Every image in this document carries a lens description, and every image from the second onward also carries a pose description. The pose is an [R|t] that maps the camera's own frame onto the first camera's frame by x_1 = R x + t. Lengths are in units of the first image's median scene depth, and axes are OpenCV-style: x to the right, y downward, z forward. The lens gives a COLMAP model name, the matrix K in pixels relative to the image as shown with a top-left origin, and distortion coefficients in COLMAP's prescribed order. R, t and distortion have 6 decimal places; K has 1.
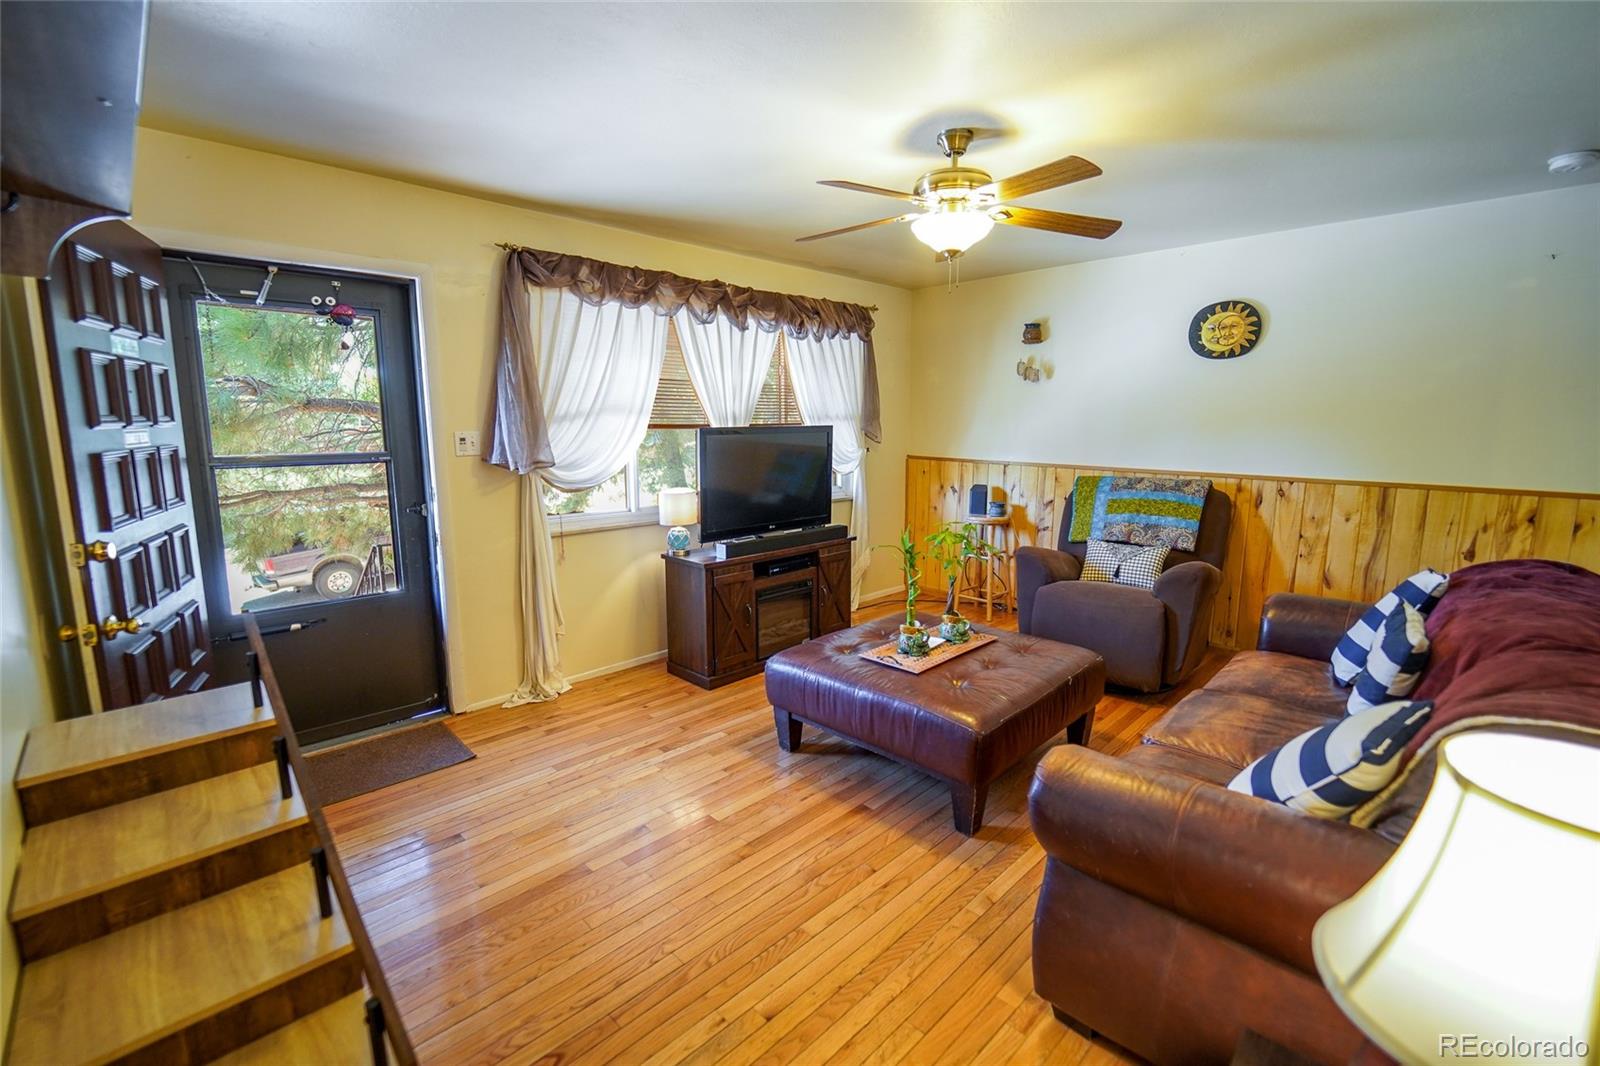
lens RADIAL K [[688.5, 0, 801.2], [0, 688.5, 532.1], [0, 0, 1]] dist [-0.003881, -0.000363]
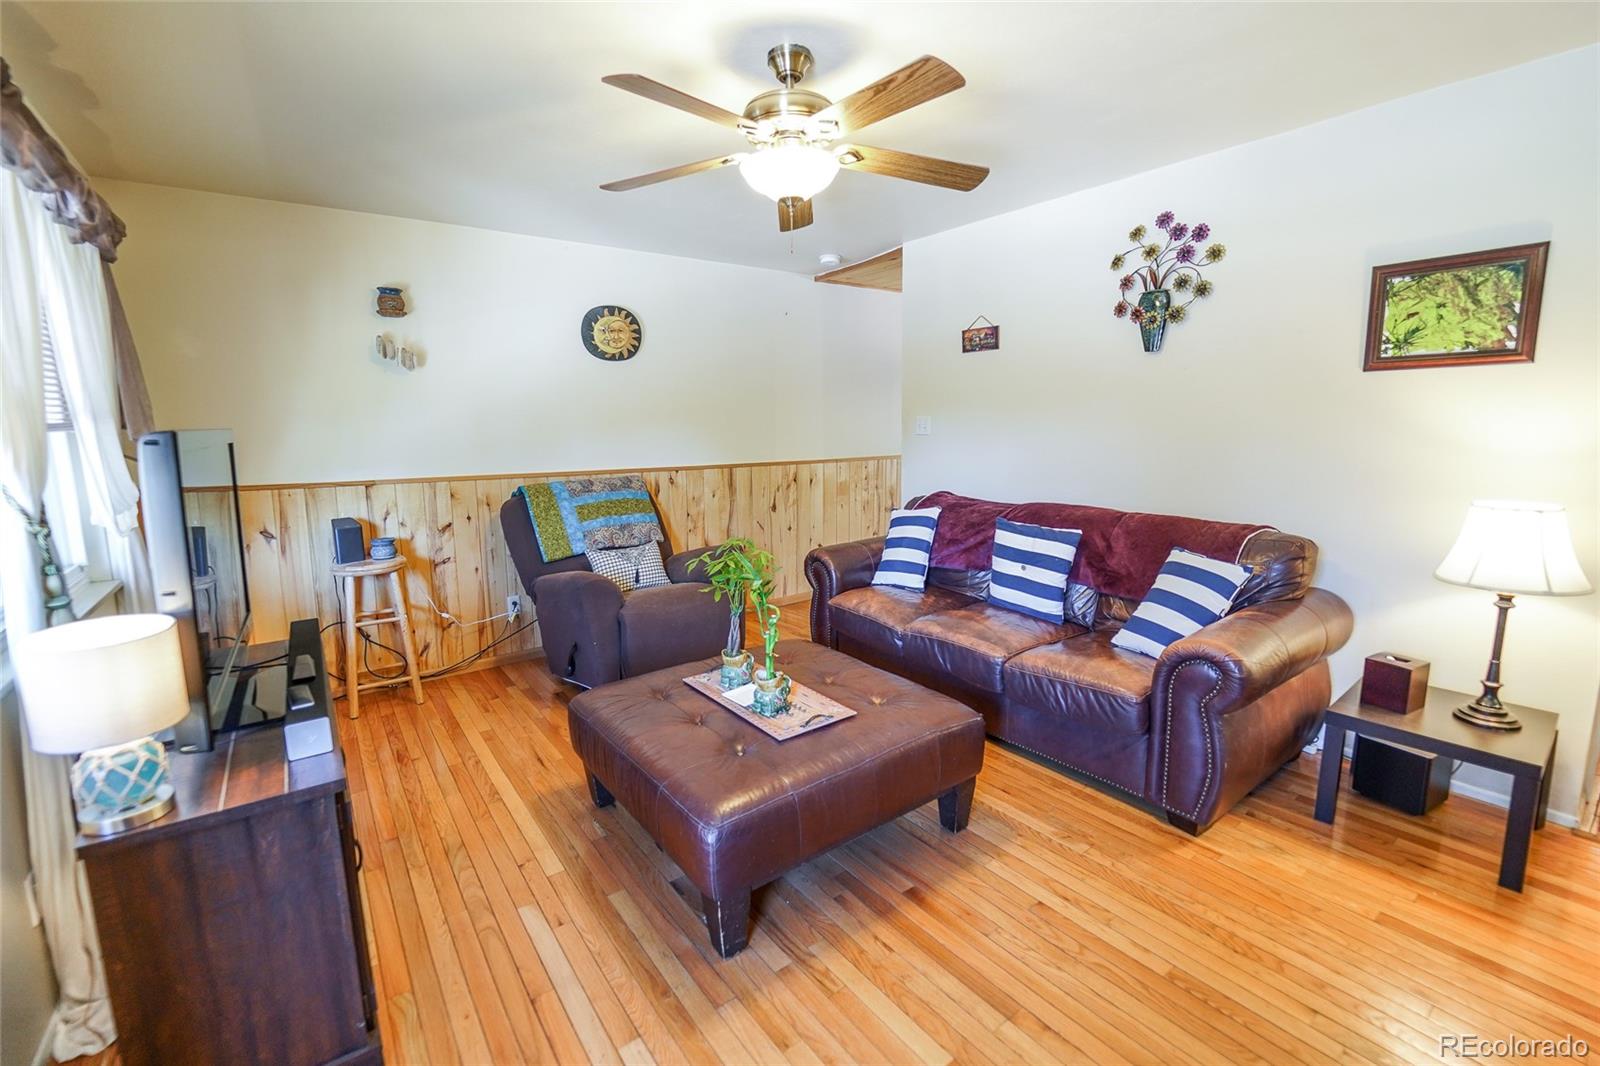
lens RADIAL K [[688.5, 0, 797.2], [0, 688.5, 522.1], [0, 0, 1]] dist [-0.003881, -0.000363]
pose [[0.150783, -0.143387, 0.978113, -0.419532], [0.171164, 0.978268, 0.117024, -0.088327], [-0.973636, 0.149772, 0.172049, 0.599534]]
